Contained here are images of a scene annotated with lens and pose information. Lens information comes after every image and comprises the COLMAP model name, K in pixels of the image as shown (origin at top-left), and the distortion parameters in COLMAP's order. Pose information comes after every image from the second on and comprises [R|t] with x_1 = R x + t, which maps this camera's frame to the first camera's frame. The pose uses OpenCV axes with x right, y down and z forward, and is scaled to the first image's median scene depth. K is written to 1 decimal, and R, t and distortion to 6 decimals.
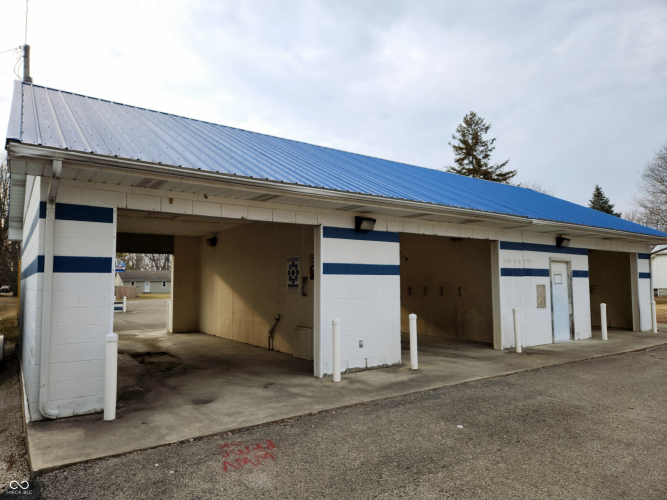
lens RADIAL K [[448.9, 0, 334.1], [0, 448.9, 248.1], [0, 0, 1]] dist [0.036727, -0.004941]
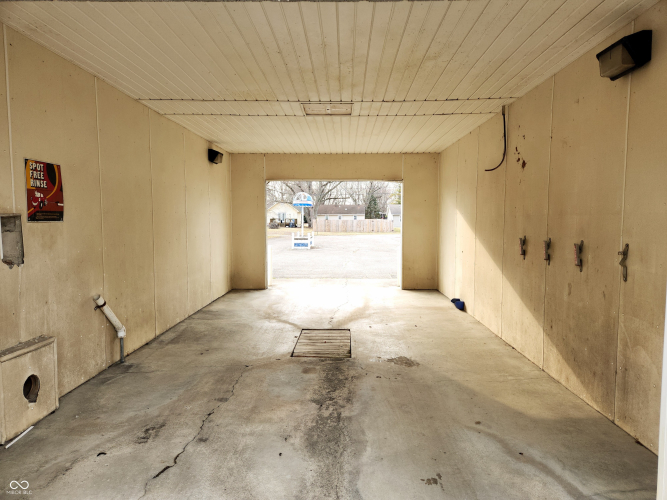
lens RADIAL K [[448.9, 0, 335.2], [0, 448.9, 252.4], [0, 0, 1]] dist [0.036727, -0.004941]
pose [[0.806619, 0.051990, -0.588781, 0.123278], [0.040326, 0.988963, 0.142572, 0.017597], [0.589695, -0.138744, 0.795619, 0.275843]]
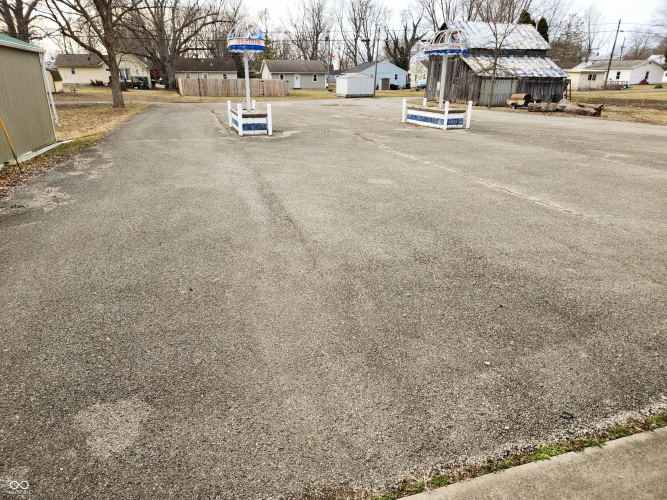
lens RADIAL K [[448.9, 0, 333.4], [0, 448.9, 251.9], [0, 0, 1]] dist [0.036727, -0.004941]
pose [[0.951830, 0.119377, -0.282435, -0.213540], [0.014075, 0.903120, 0.429157, 0.038106], [0.306304, -0.412460, 0.857936, 0.482465]]
